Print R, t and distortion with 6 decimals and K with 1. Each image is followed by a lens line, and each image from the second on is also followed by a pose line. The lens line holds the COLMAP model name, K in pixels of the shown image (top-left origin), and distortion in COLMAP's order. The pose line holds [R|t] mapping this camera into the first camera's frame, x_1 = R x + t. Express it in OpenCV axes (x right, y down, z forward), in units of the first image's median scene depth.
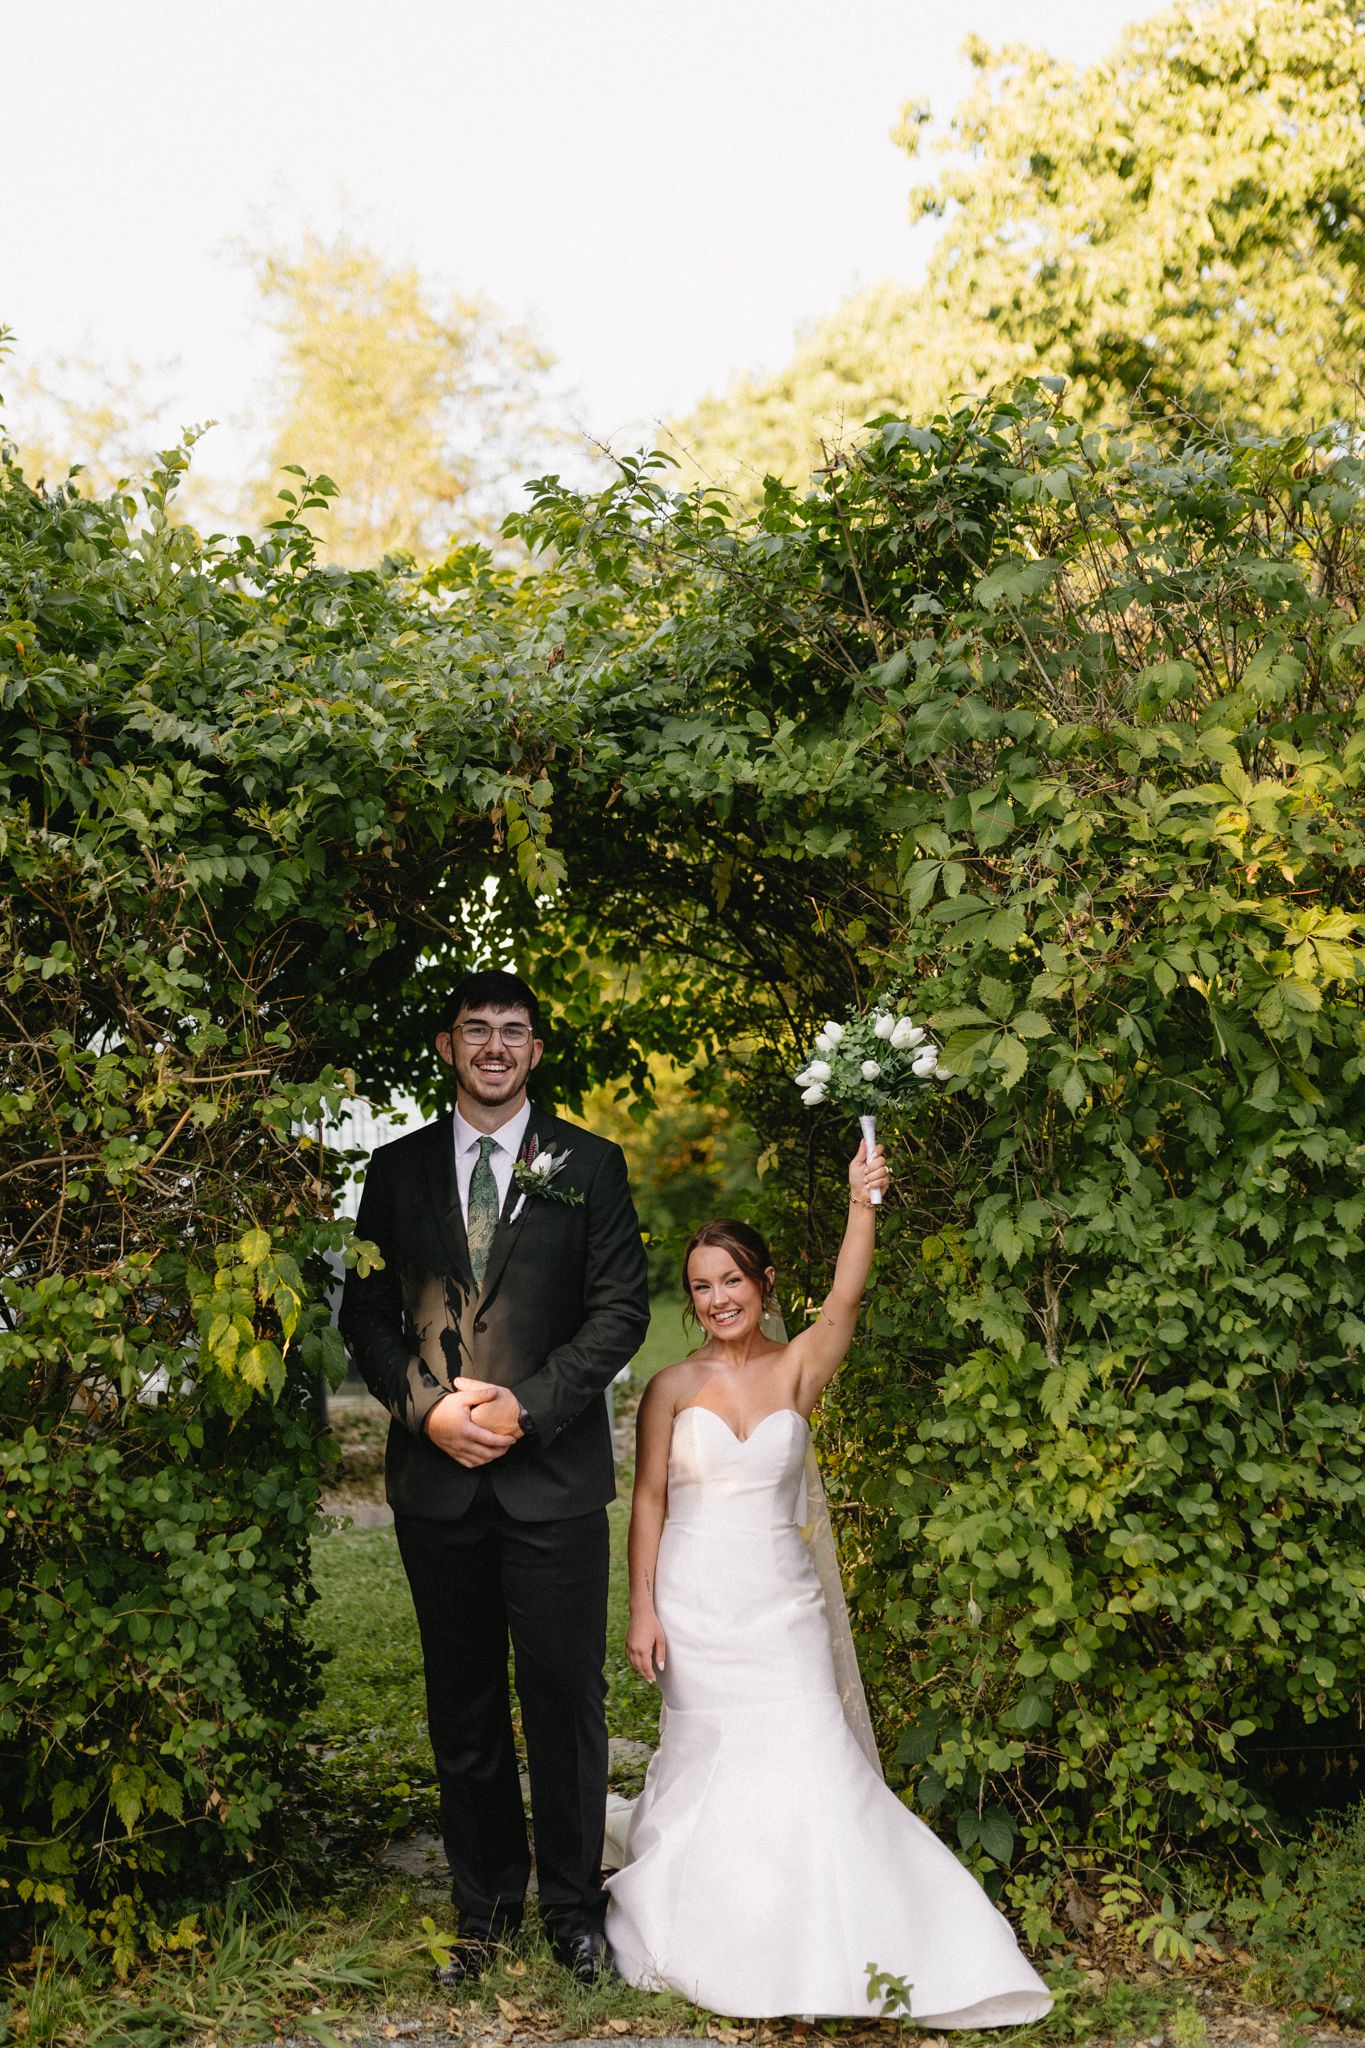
lens RADIAL K [[1991.8, 0, 666.4], [0, 1991.8, 1030.6], [0, 0, 1]] dist [-0.016990, 0.000000]
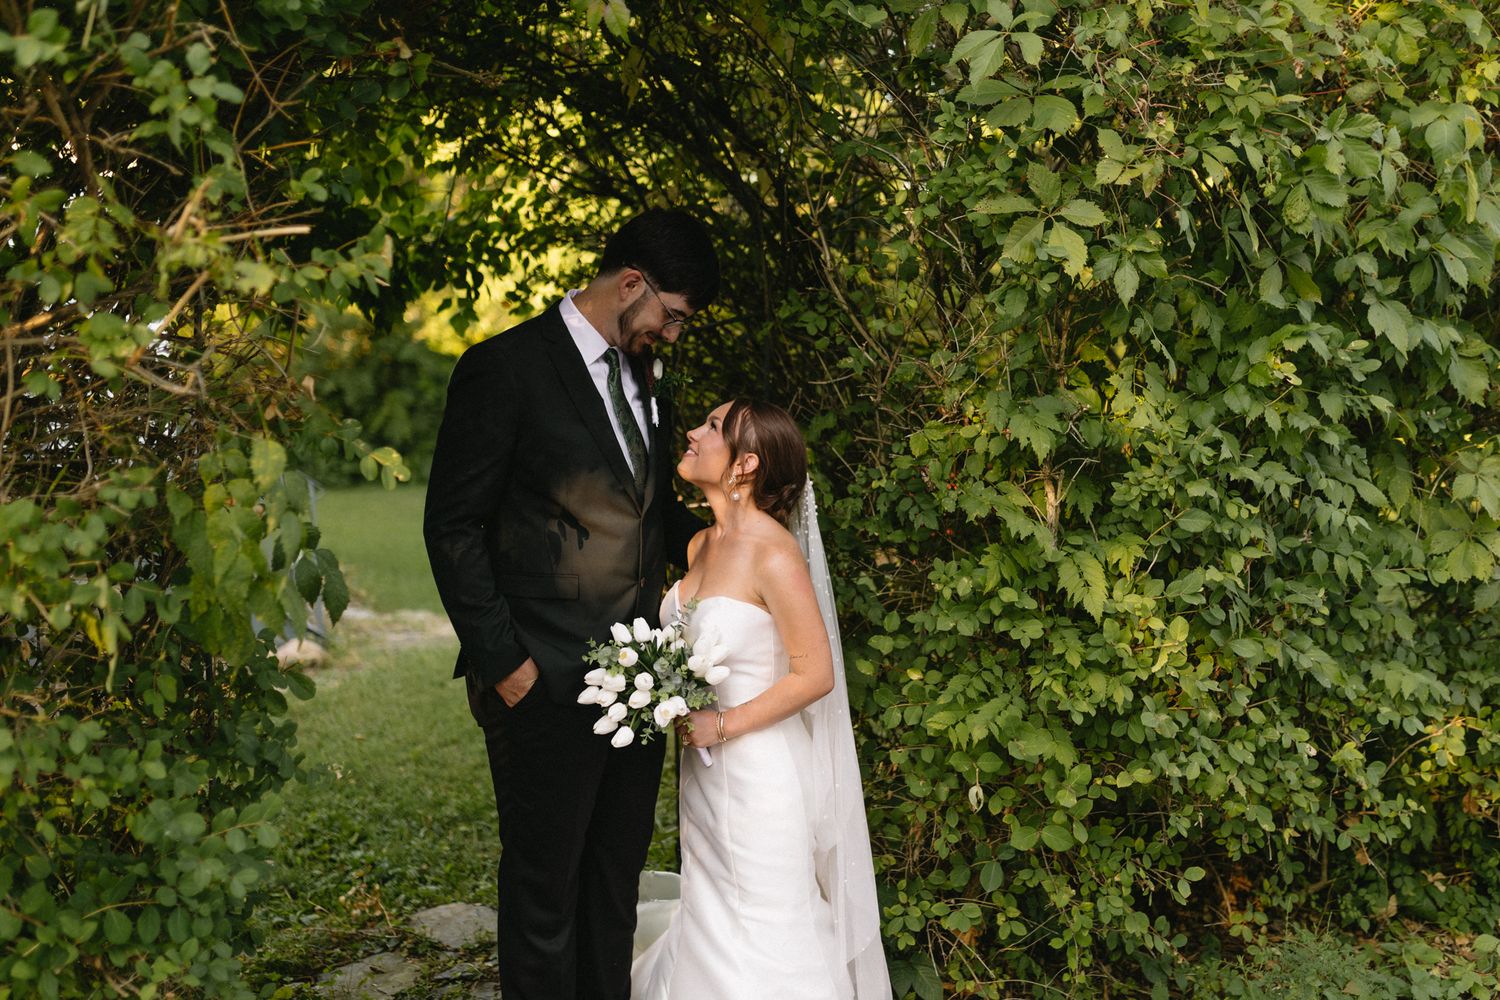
lens RADIAL K [[1458.9, 0, 761.5], [0, 1458.9, 487.9], [0, 0, 1]] dist [-0.016990, 0.000000]
pose [[0.939039, -0.028599, 0.342620, -0.212201], [-0.017424, 0.991295, 0.130498, 0.039688], [-0.343370, -0.128513, 0.930366, 0.372752]]
